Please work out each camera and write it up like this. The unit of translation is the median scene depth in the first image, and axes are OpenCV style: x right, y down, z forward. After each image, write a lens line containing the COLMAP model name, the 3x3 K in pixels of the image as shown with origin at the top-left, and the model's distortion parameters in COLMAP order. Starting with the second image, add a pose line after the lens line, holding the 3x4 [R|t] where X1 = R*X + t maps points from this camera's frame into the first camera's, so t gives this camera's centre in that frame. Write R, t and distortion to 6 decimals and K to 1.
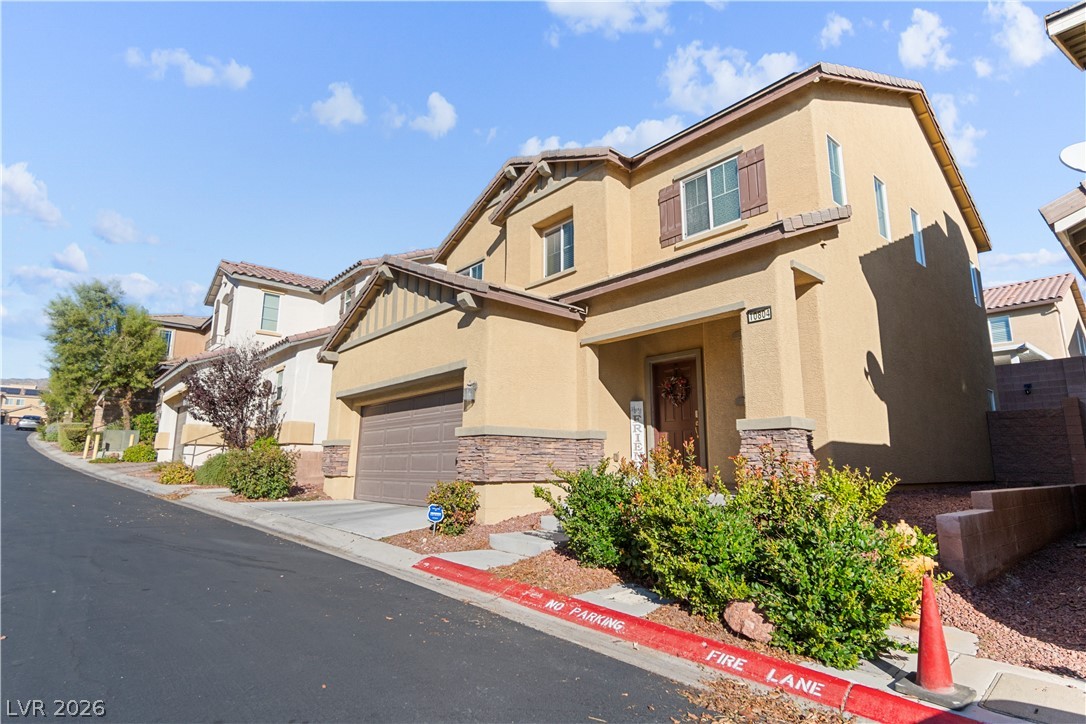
lens RADIAL K [[563.9, 0, 544.7], [0, 563.9, 363.4], [0, 0, 1]] dist [-0.003457, -0.000156]
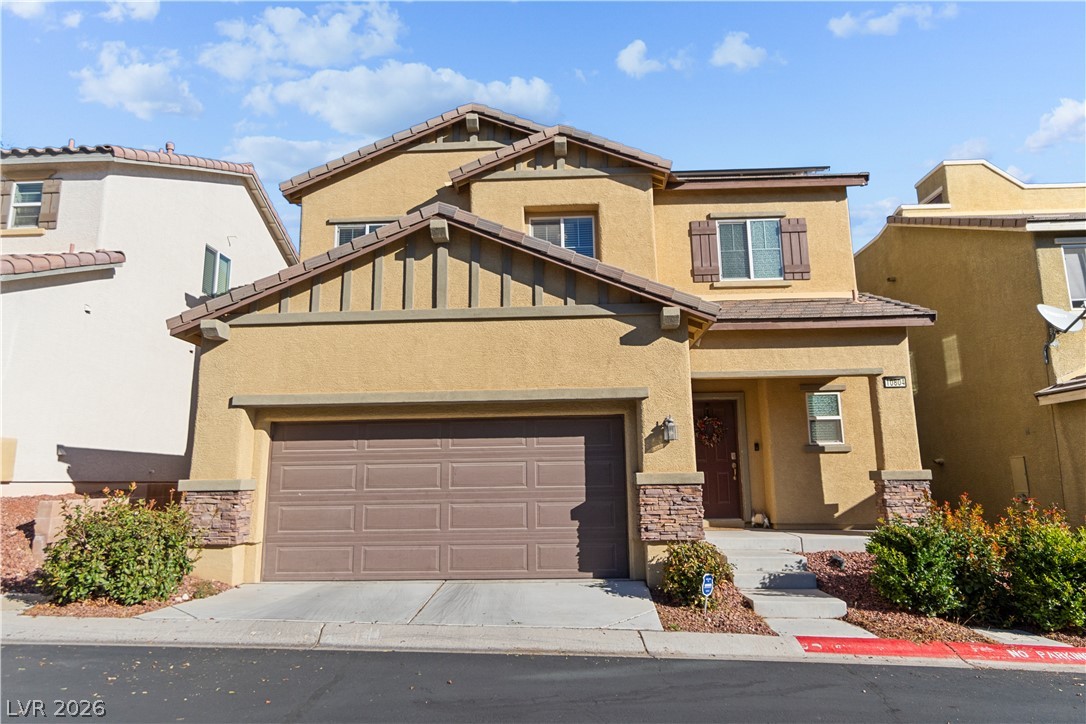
lens RADIAL K [[663.2, 0, 542.4], [0, 663.2, 359.7], [0, 0, 1]] dist [0.001866, 0.001062]
pose [[0.687481, 0.116454, 0.716805, -0.749869], [-0.116224, 0.991979, -0.049690, 0.014970], [-0.716842, -0.049149, 0.695501, 0.372526]]
